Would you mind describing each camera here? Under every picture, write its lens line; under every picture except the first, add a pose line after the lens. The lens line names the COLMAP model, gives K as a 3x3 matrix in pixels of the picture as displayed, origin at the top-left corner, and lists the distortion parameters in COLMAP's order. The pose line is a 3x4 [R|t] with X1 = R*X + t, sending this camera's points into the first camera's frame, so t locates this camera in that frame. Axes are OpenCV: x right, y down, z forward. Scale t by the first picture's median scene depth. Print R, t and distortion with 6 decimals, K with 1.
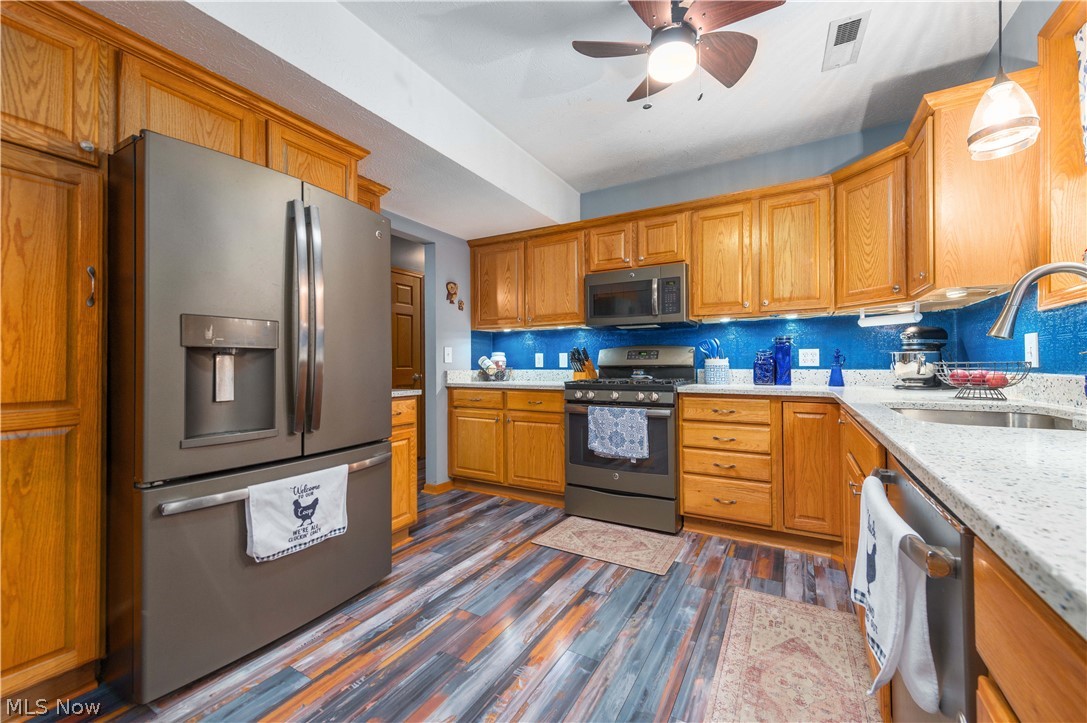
lens RADIAL K [[427.1, 0, 558.8], [0, 427.1, 361.0], [0, 0, 1]] dist [0.019710, -0.006610]
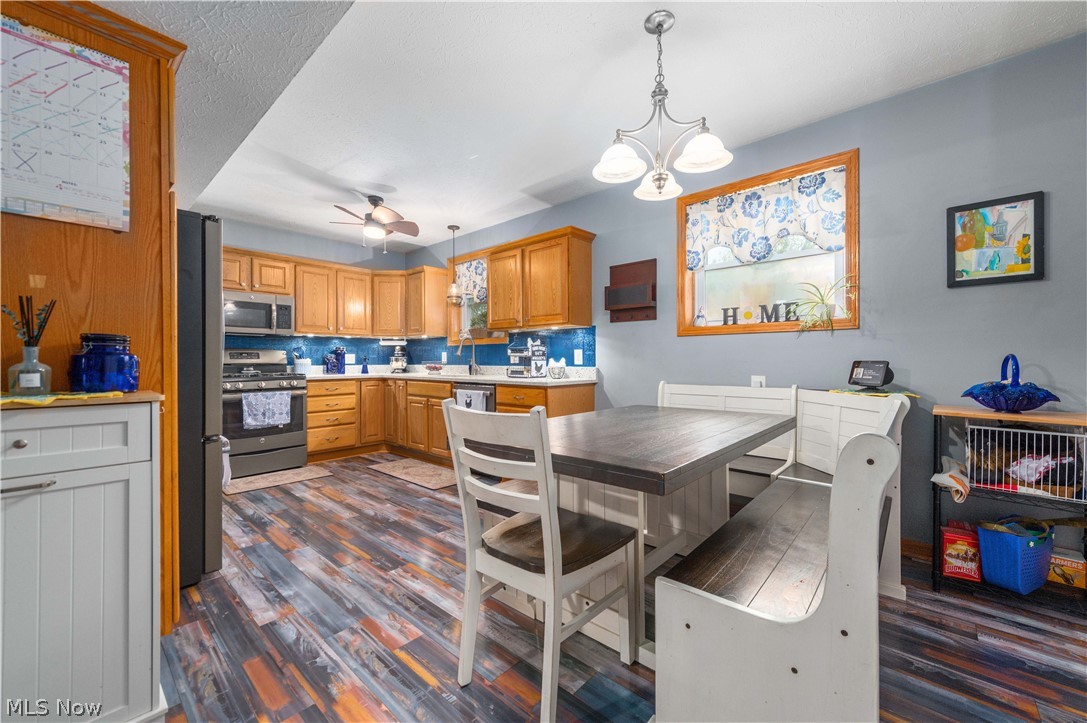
lens RADIAL K [[427.1, 0, 558.8], [0, 427.1, 361.0], [0, 0, 1]] dist [0.019710, -0.006610]
pose [[0.212010, 0.002356, 0.977265, -1.125455], [-0.004381, 0.999989, -0.001461, -0.000370], [-0.977258, -0.003972, 0.212018, -0.293620]]
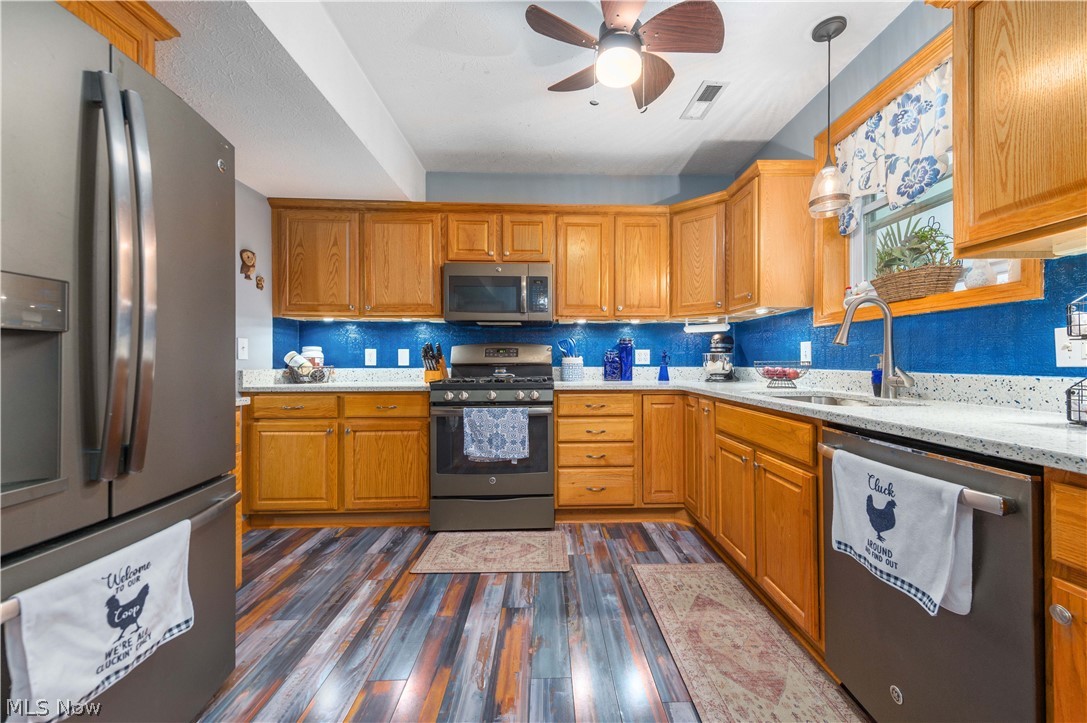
lens RADIAL K [[427.1, 0, 558.8], [0, 427.1, 361.0], [0, 0, 1]] dist [0.019710, -0.006610]
pose [[0.856874, 0.004567, 0.515505, -0.241739], [-0.006627, 0.999976, 0.002157, 0.002272], [-0.515483, -0.005265, 0.856884, 0.121515]]
